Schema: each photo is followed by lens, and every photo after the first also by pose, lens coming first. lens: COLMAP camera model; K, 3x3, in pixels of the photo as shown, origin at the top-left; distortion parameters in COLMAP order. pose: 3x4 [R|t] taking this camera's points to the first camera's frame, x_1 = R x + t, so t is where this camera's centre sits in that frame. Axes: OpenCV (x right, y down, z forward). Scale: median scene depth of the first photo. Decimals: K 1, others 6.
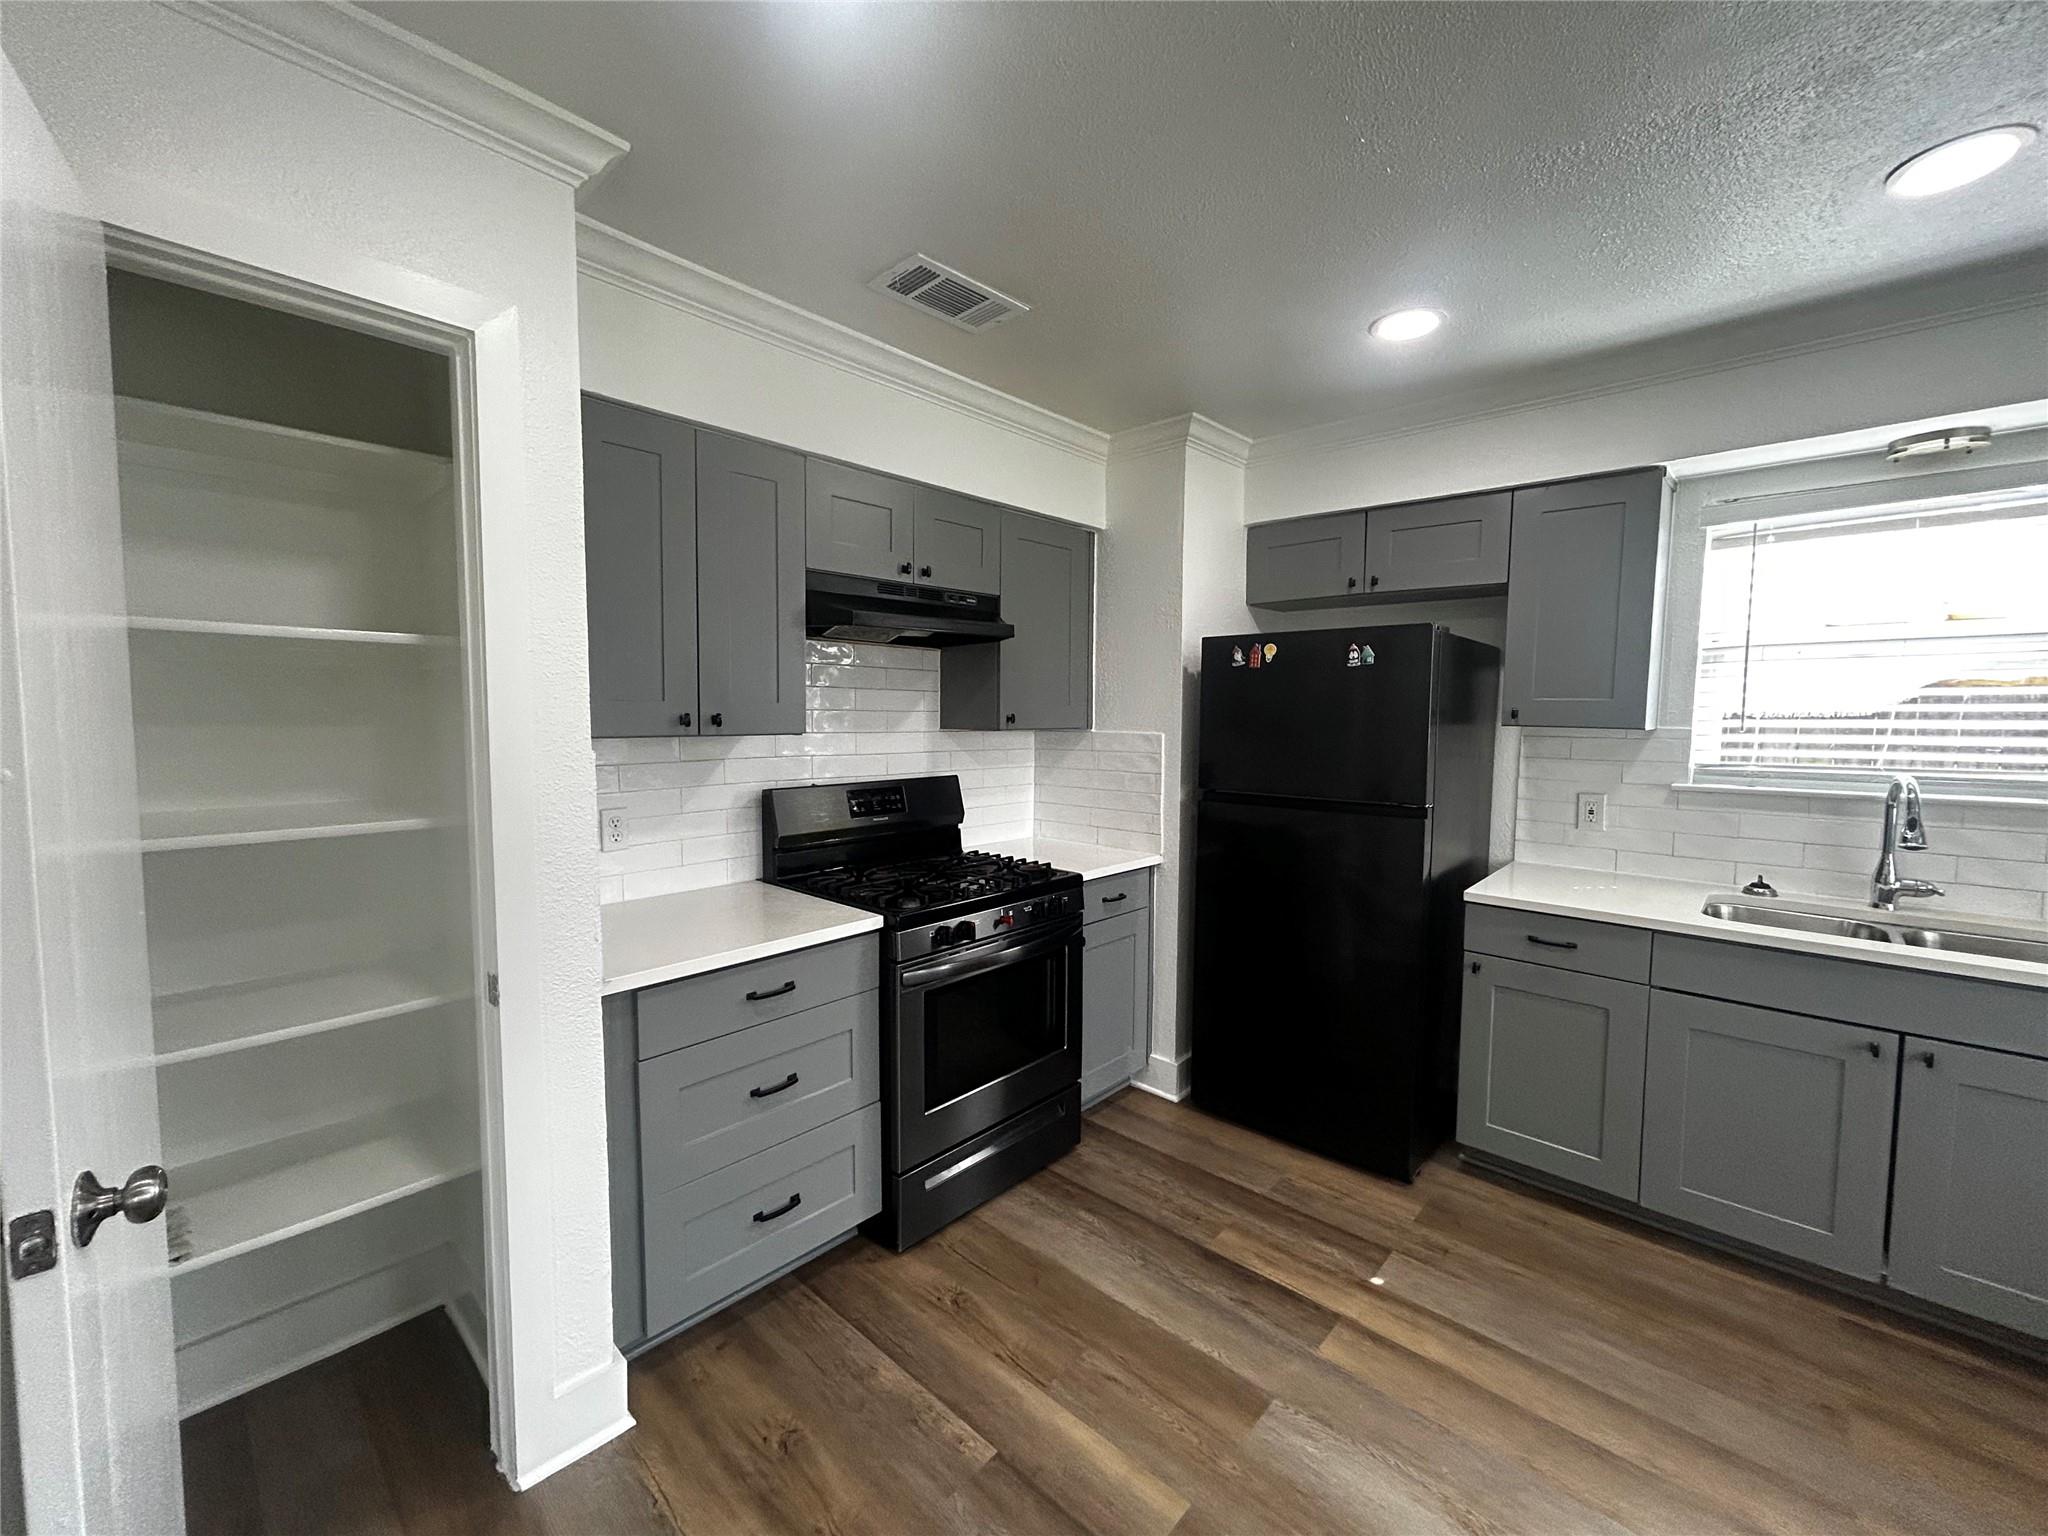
lens RADIAL K [[827.0, 0, 1024.0], [0, 827.0, 768.0], [0, 0, 1]] dist [0.000425, 0.000294]
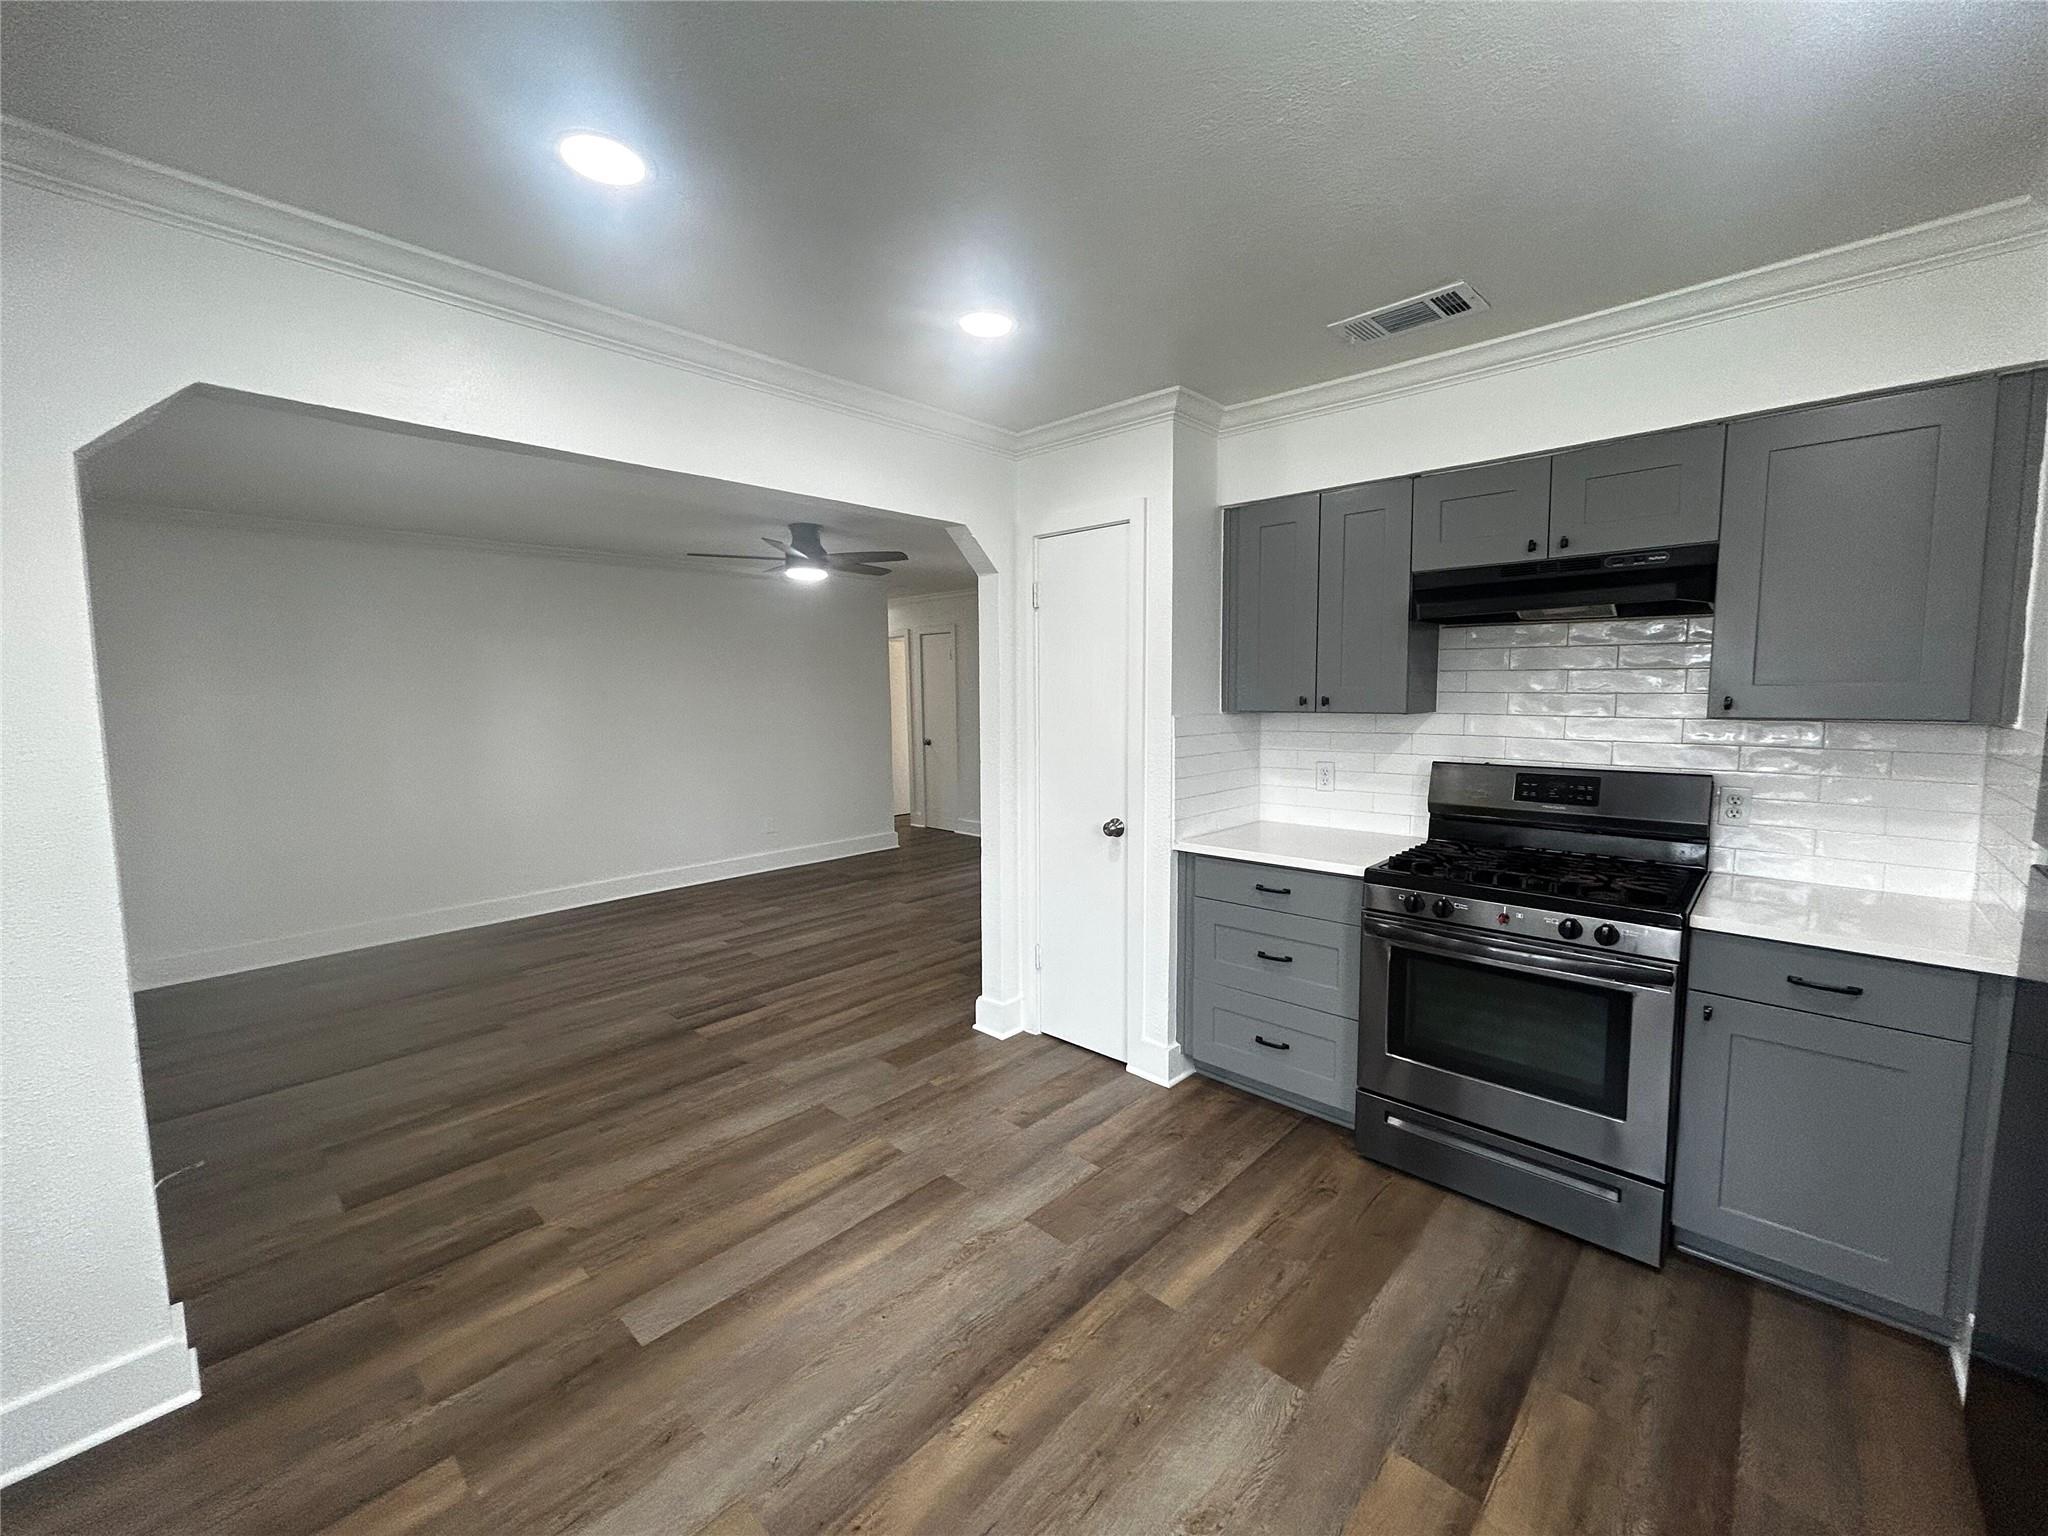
lens RADIAL K [[827.0, 0, 1024.0], [0, 827.0, 768.0], [0, 0, 1]] dist [0.000425, 0.000294]
pose [[-0.013734, 0.088387, -0.995992, 1.034111], [-0.065244, 0.993884, 0.089099, -0.037402], [0.997775, 0.066206, -0.007883, 0.526144]]
